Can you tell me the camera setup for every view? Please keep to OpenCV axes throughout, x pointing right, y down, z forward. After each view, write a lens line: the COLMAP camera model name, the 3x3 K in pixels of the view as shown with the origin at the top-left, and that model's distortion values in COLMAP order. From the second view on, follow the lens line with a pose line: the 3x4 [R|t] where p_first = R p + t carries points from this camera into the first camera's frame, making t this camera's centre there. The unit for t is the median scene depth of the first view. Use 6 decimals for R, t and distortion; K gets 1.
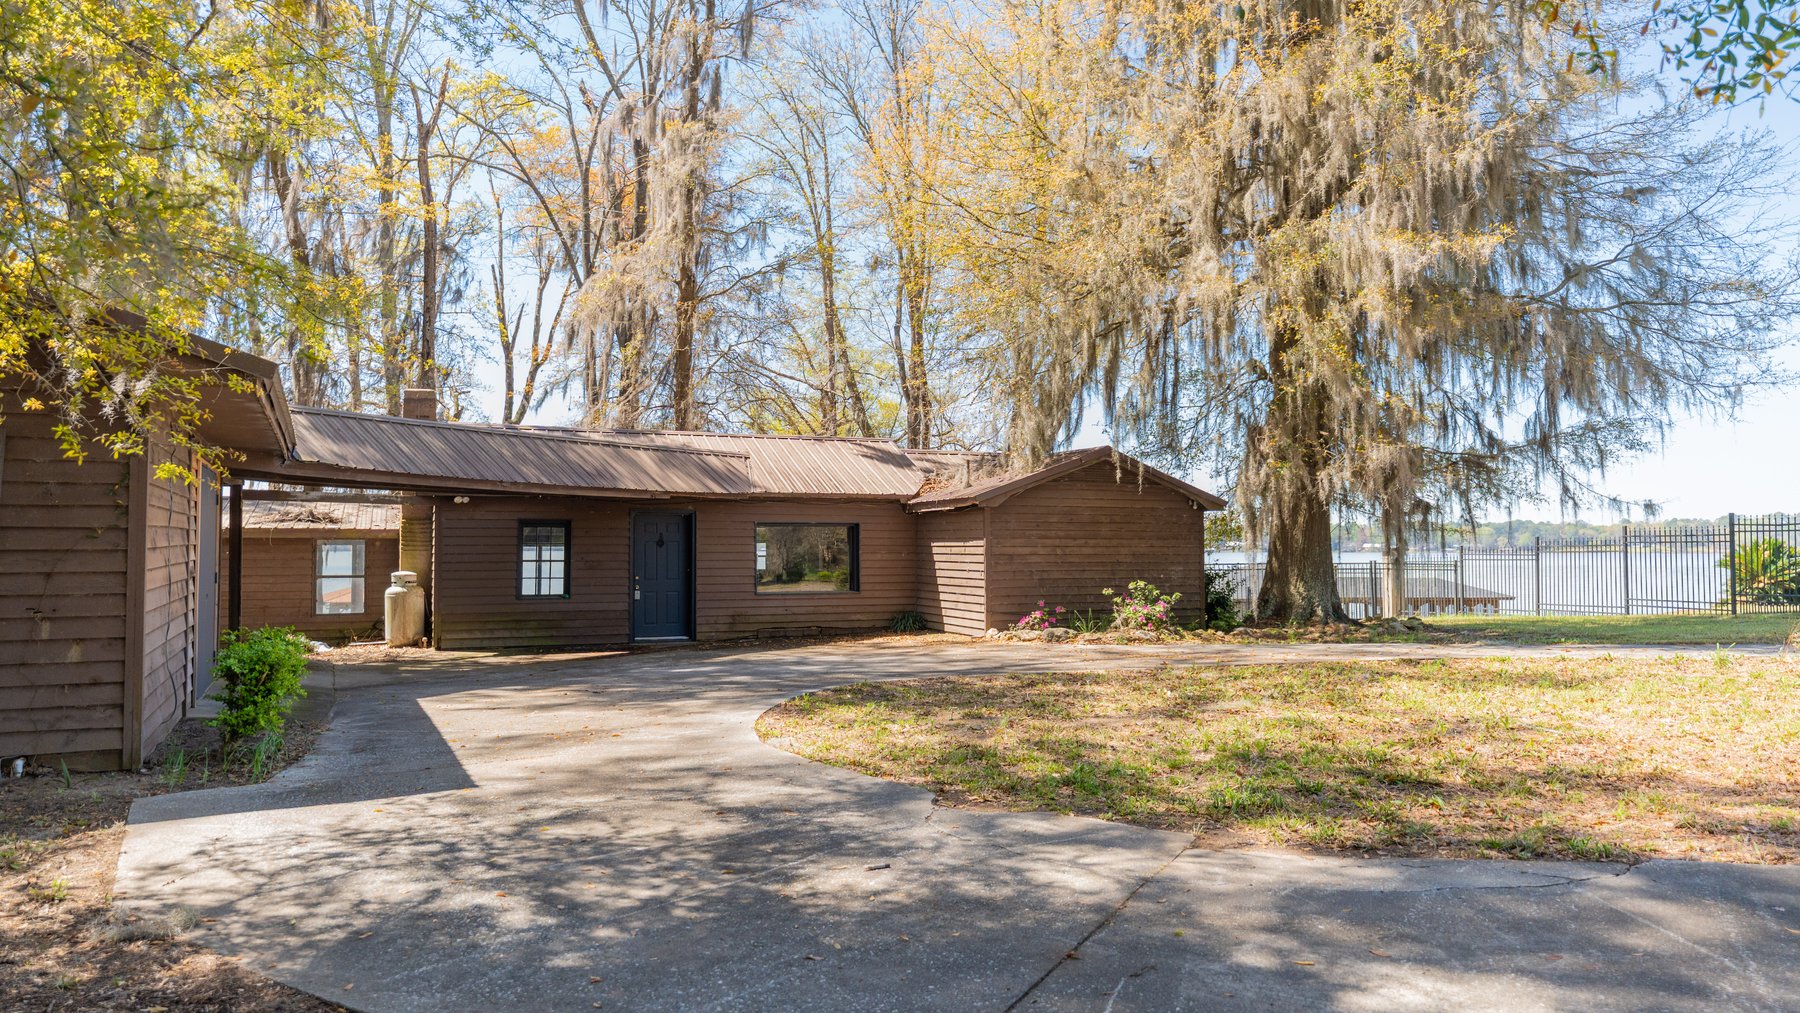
lens RADIAL K [[1246.9, 0, 900.0], [0, 1246.9, 506.5], [0, 0, 1]] dist [0.000649, -0.000643]
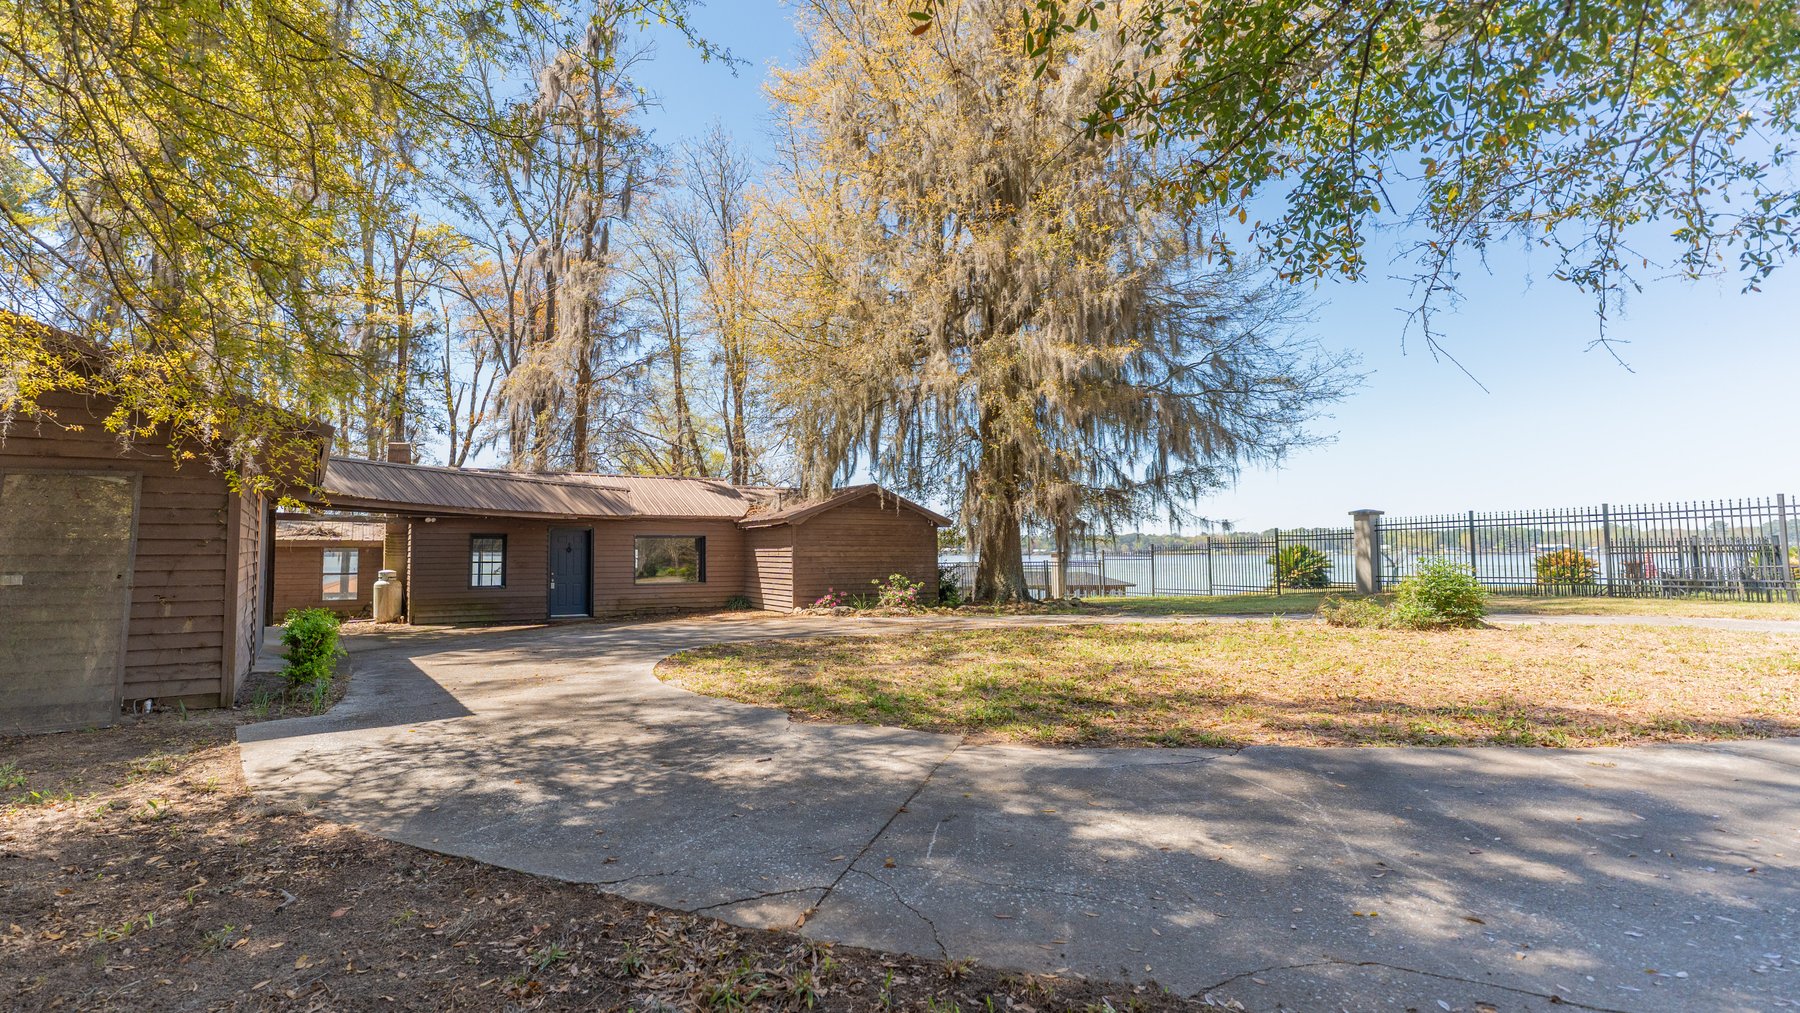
lens RADIAL K [[735.1, 0, 900.0], [0, 735.1, 506.5], [0, 0, 1]] dist [0.000083, -0.000180]
pose [[0.997972, 0.001041, 0.063641, 0.137578], [0.000597, 0.999669, -0.025711, 0.001287], [-0.063646, 0.025696, 0.997642, 0.119719]]
